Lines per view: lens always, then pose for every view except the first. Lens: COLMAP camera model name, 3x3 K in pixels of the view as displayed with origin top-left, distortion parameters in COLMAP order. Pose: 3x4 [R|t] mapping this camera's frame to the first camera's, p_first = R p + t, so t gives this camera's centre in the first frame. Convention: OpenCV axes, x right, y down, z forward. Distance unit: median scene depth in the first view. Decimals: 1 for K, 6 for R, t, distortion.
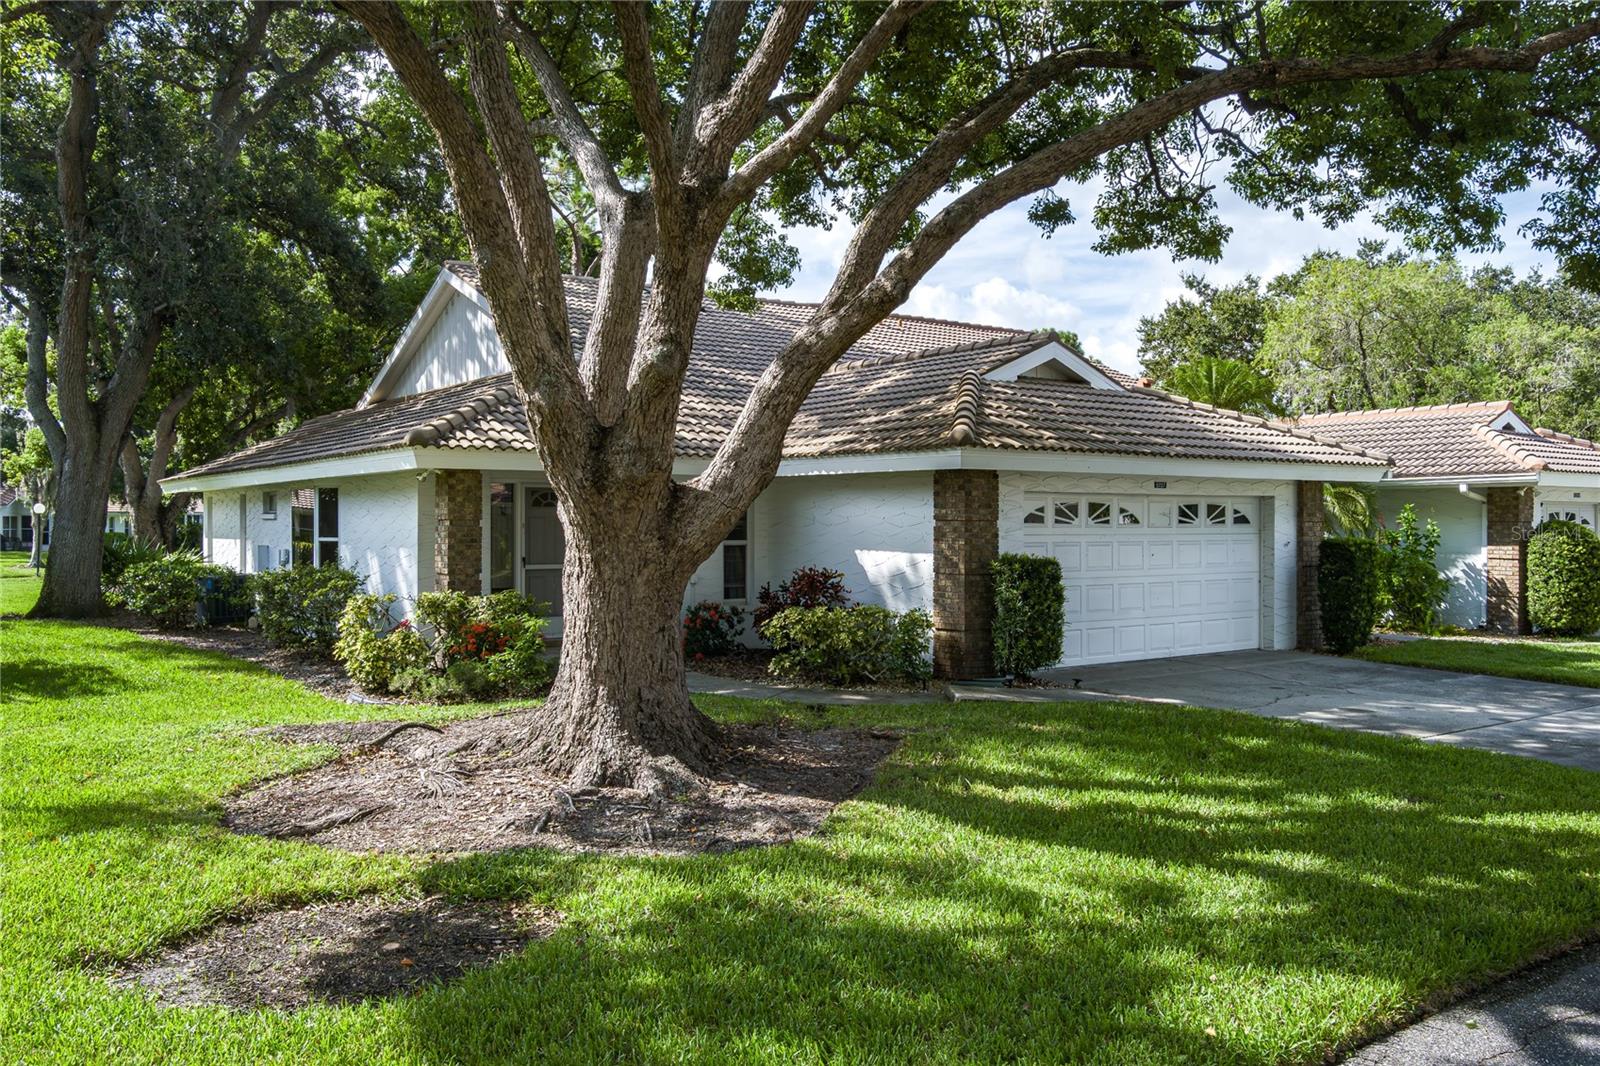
lens RADIAL K [[1325.4, 0, 800.0], [0, 1325.4, 533.0], [0, 0, 1]] dist [-0.065333, 0.001794]
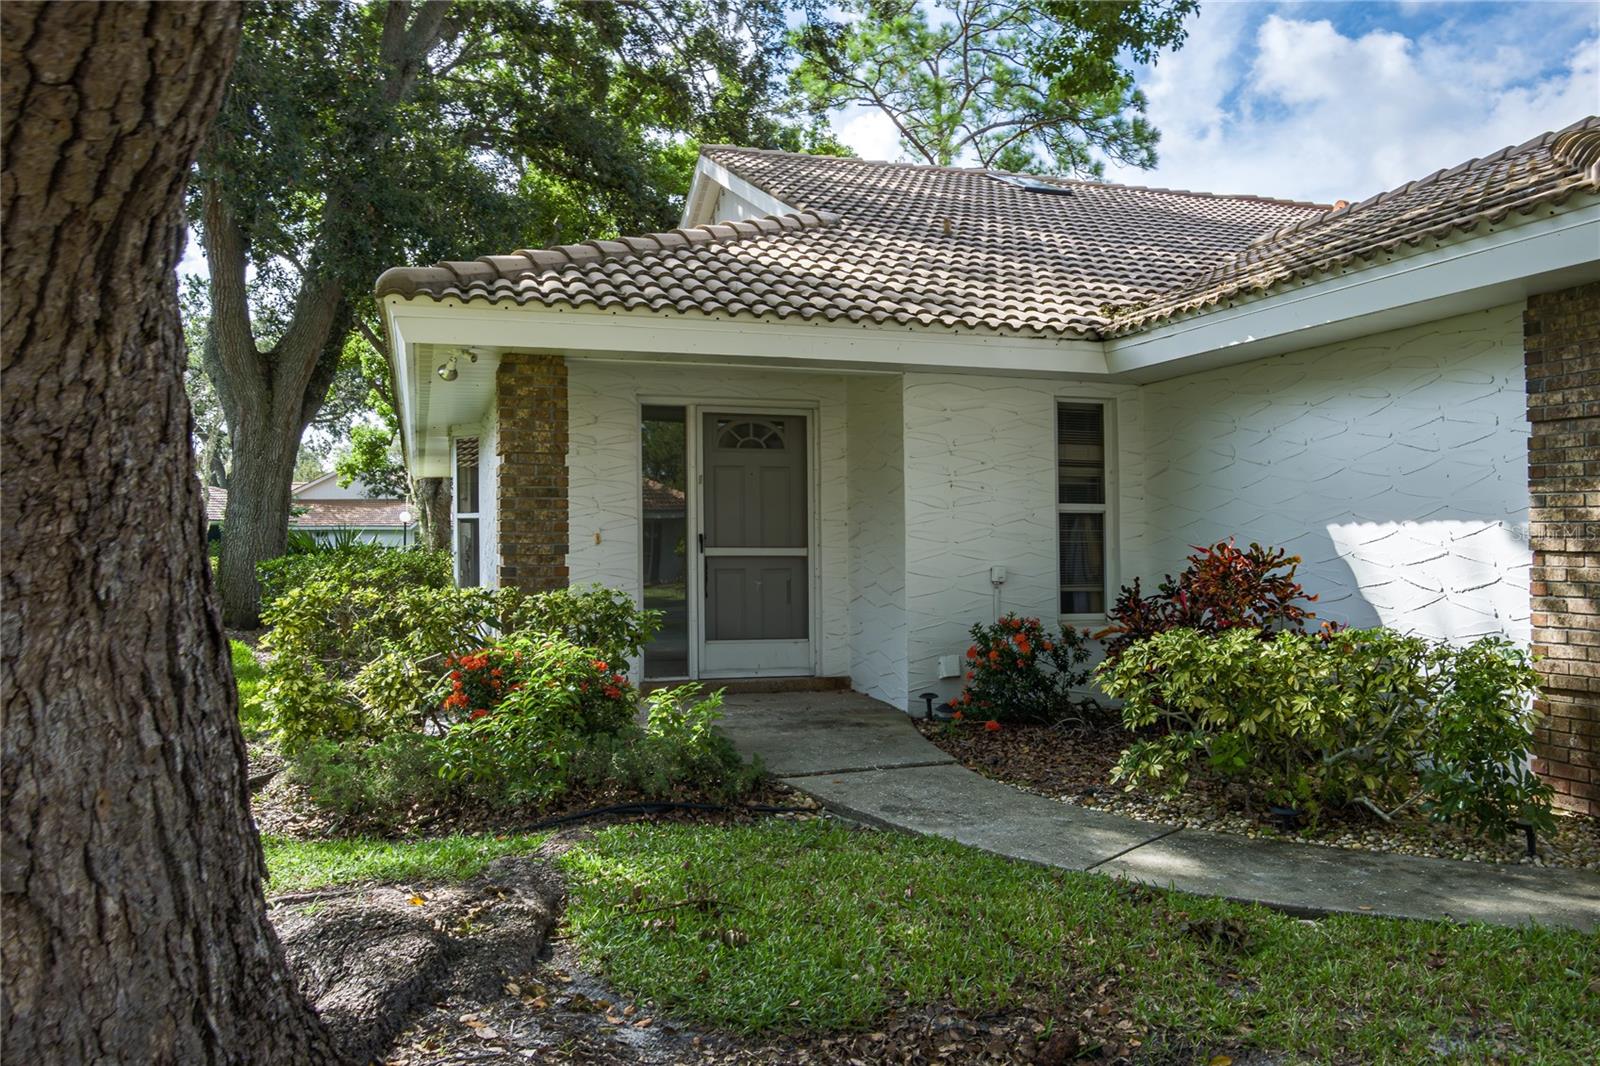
lens RADIAL K [[1259.8, 0, 795.1], [0, 1259.8, 487.5], [0, 0, 1]] dist [-0.054822, 0.002077]
pose [[0.940600, -0.017358, -0.339072, 0.016029], [-0.002391, 0.998329, -0.057738, 0.031986], [0.339508, 0.055119, 0.938987, 0.540999]]
